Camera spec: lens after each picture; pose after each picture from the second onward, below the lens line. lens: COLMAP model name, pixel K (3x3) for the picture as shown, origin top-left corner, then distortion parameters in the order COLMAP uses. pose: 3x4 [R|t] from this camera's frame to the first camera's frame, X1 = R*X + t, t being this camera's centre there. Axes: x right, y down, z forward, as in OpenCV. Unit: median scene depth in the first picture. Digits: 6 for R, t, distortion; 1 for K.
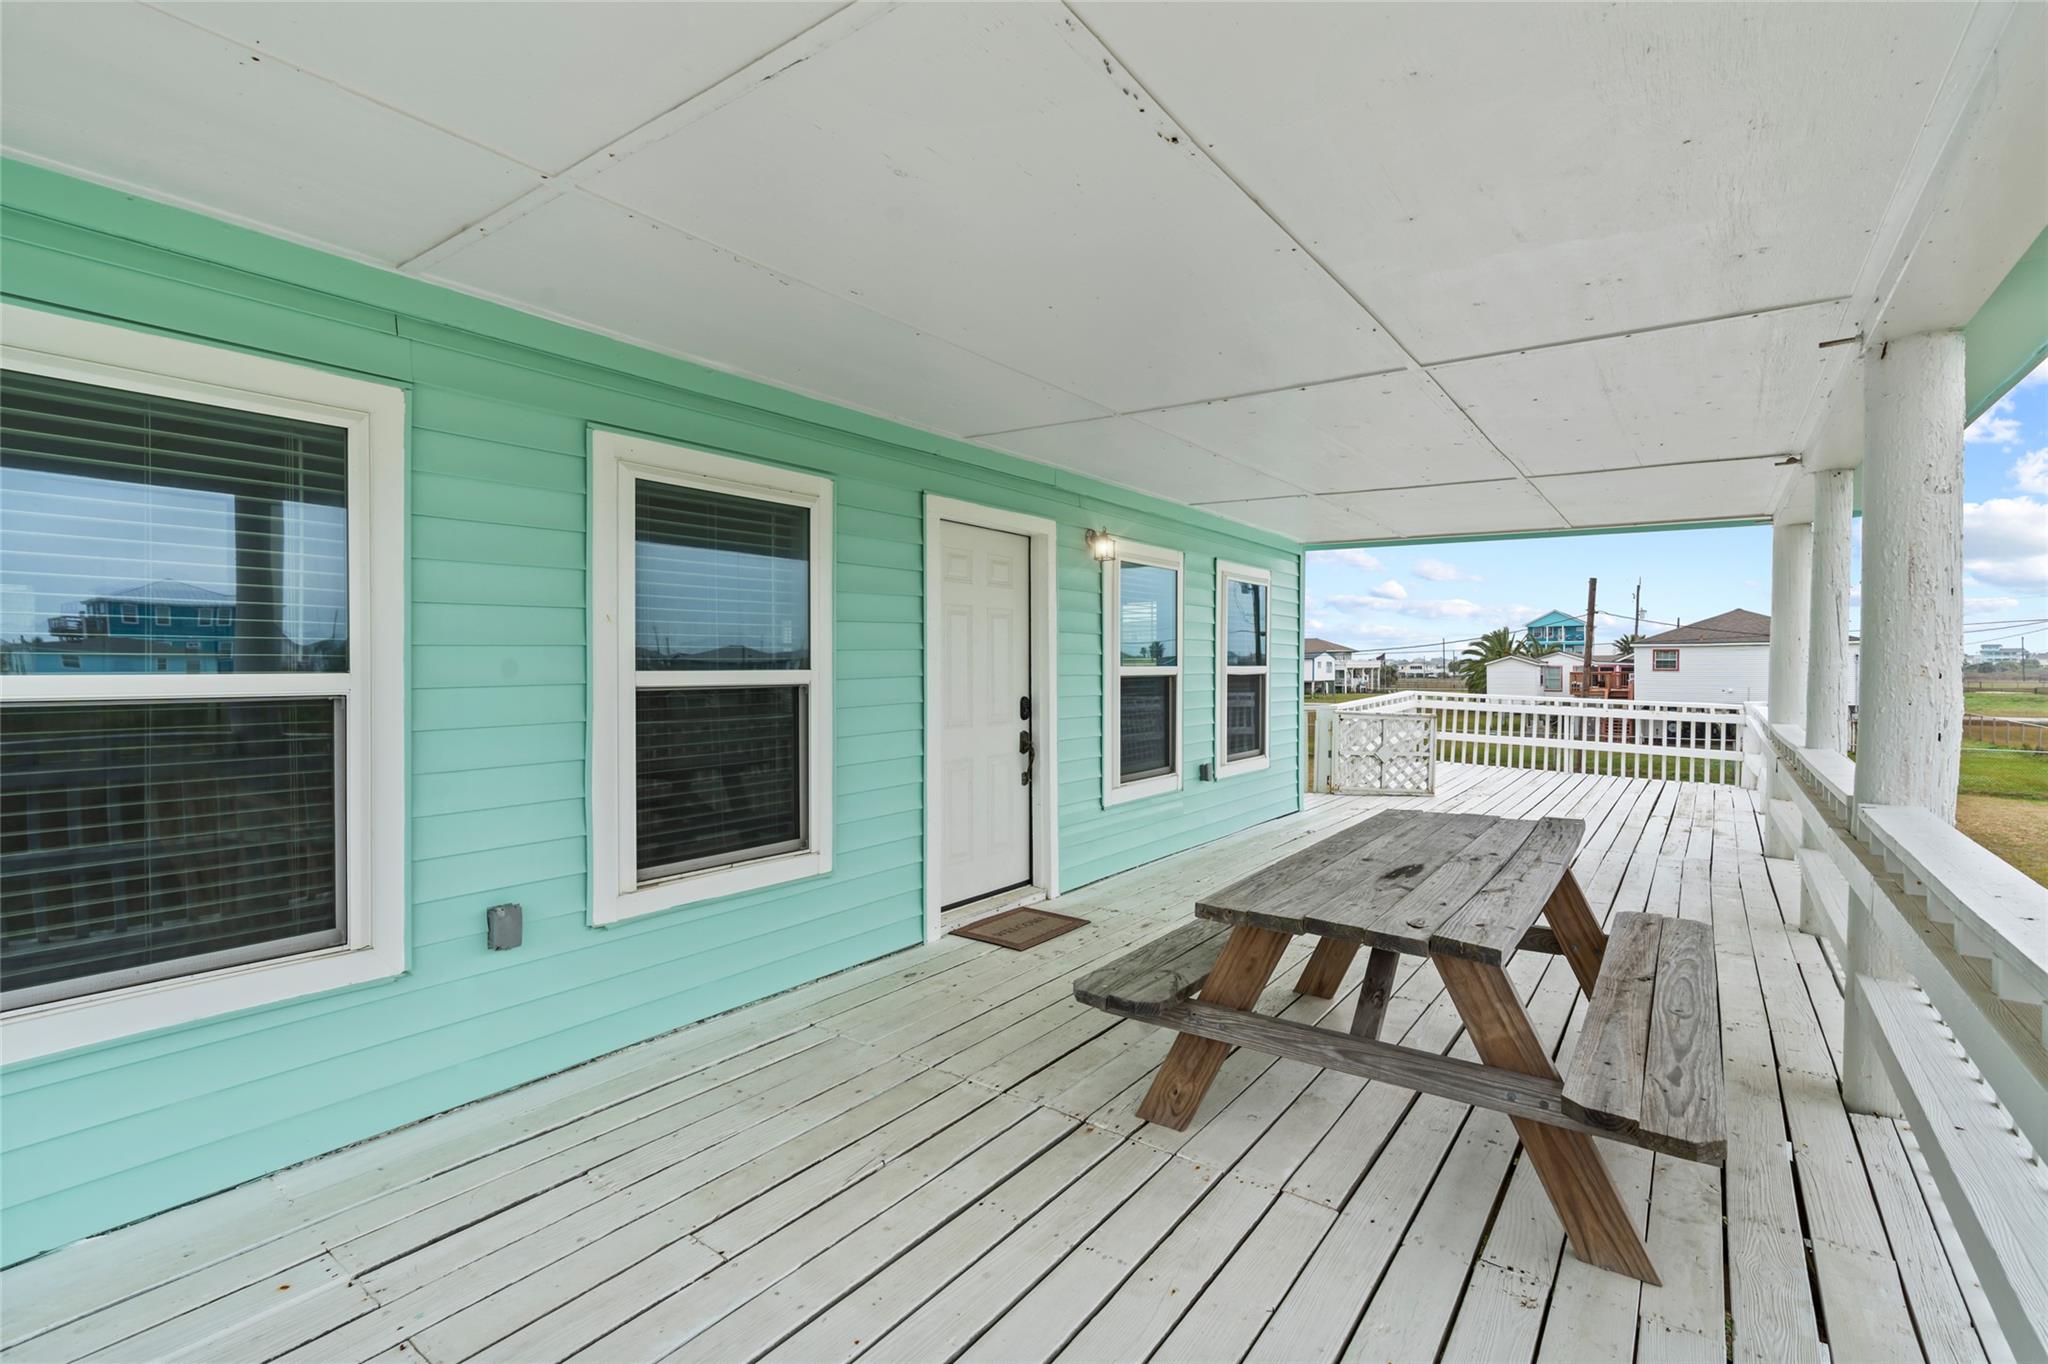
lens RADIAL K [[922.5, 0, 1030.6], [0, 922.5, 670.1], [0, 0, 1]] dist [-0.000192, 0.000170]
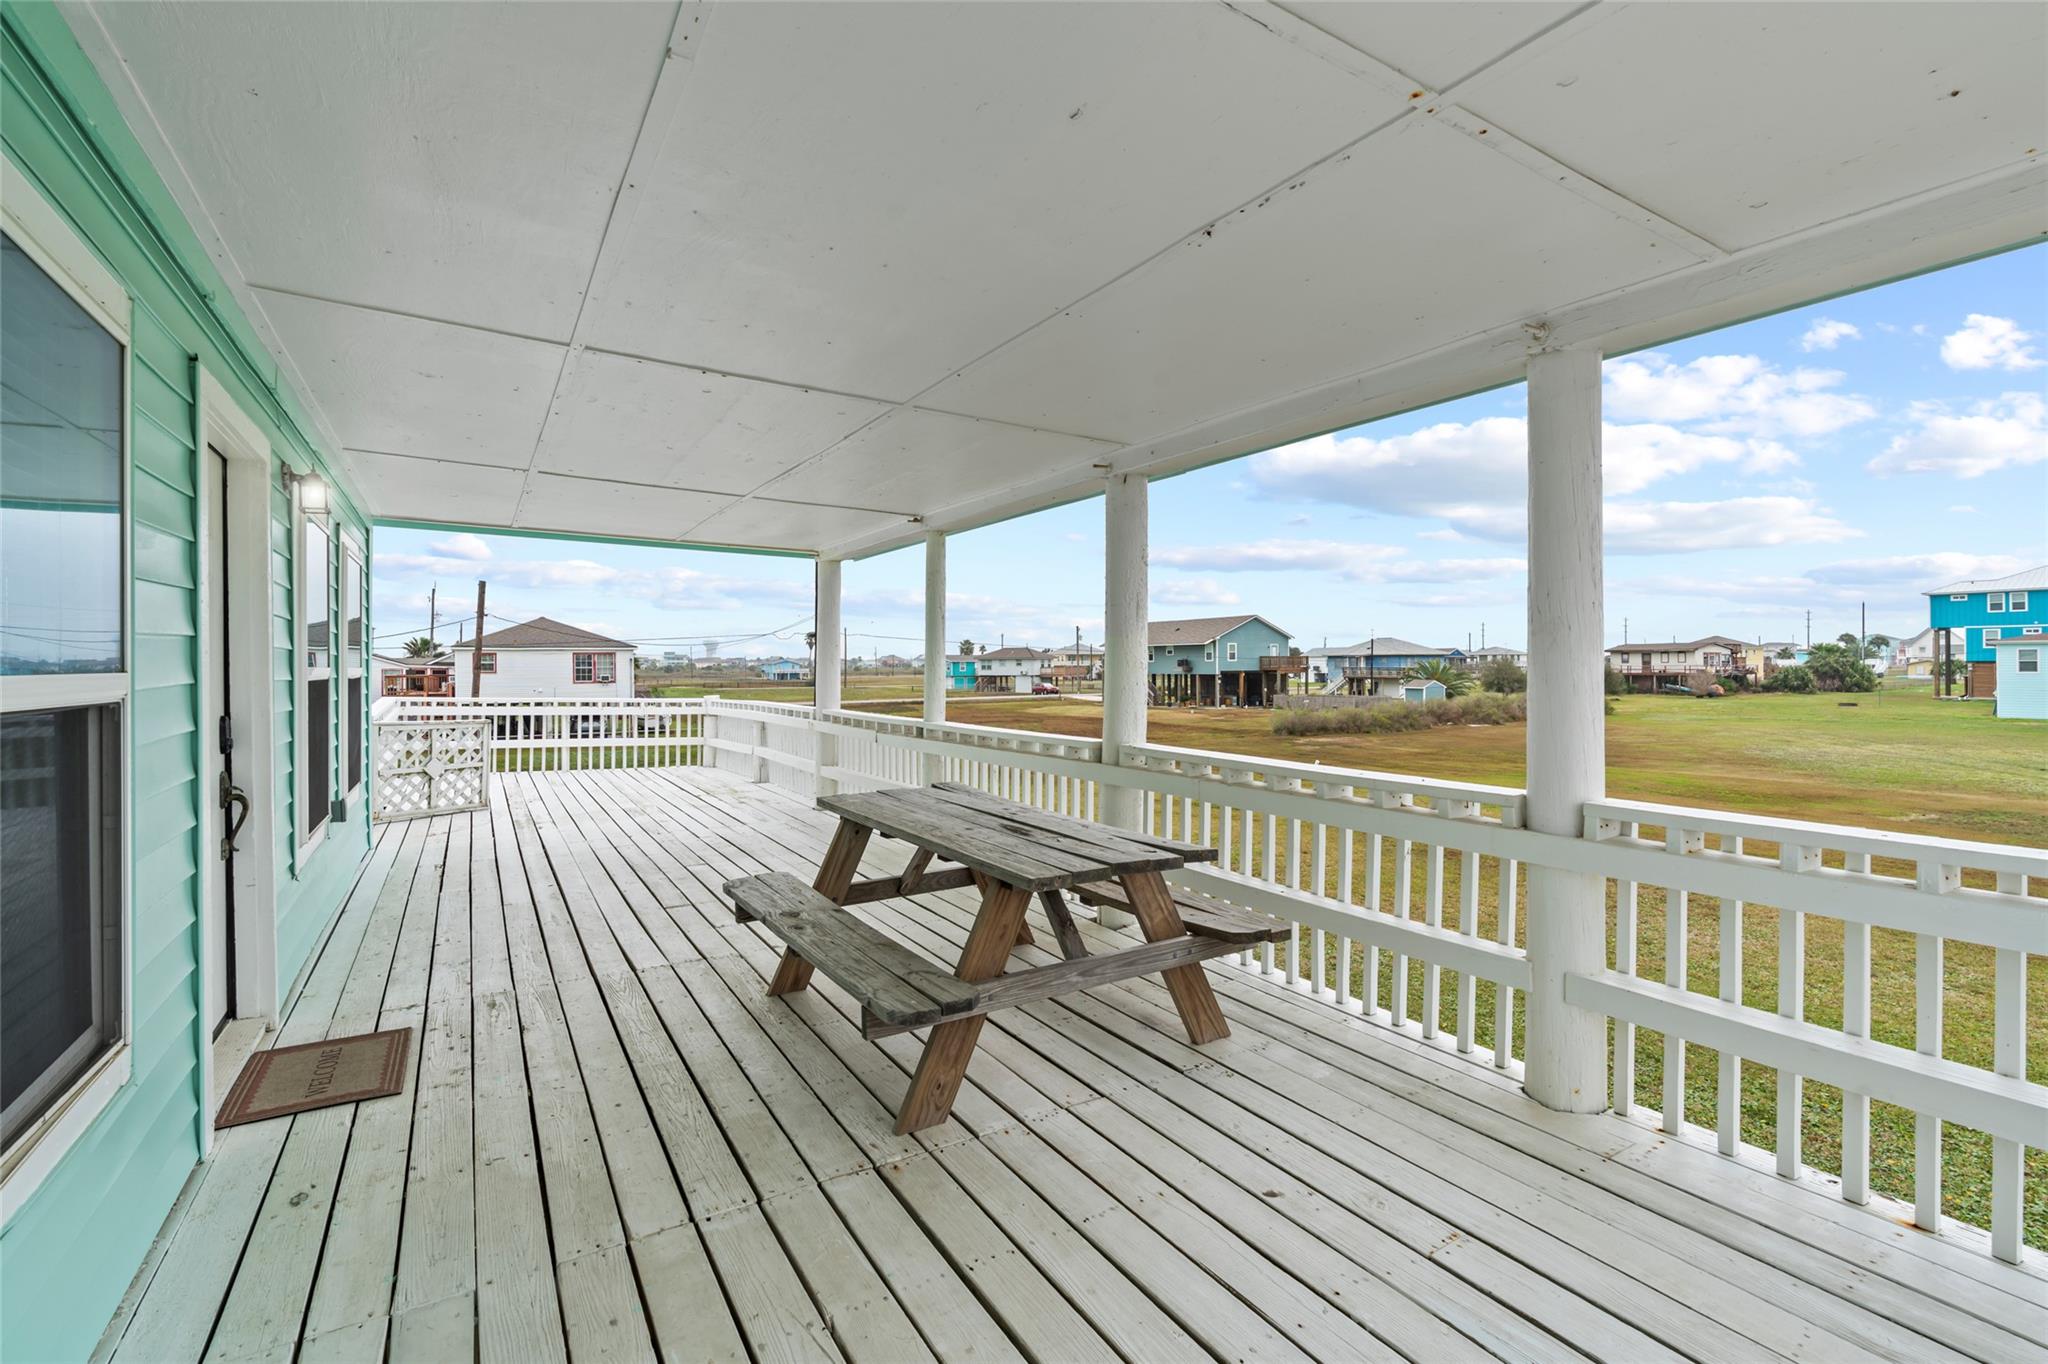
lens RADIAL K [[922.5, 0, 1030.6], [0, 922.5, 670.1], [0, 0, 1]] dist [-0.000192, 0.000170]
pose [[0.372956, -0.005584, 0.927832, -0.336700], [0.008919, 0.999957, 0.002433, 0.001372], [-0.927806, 0.007368, 0.372990, 0.242747]]
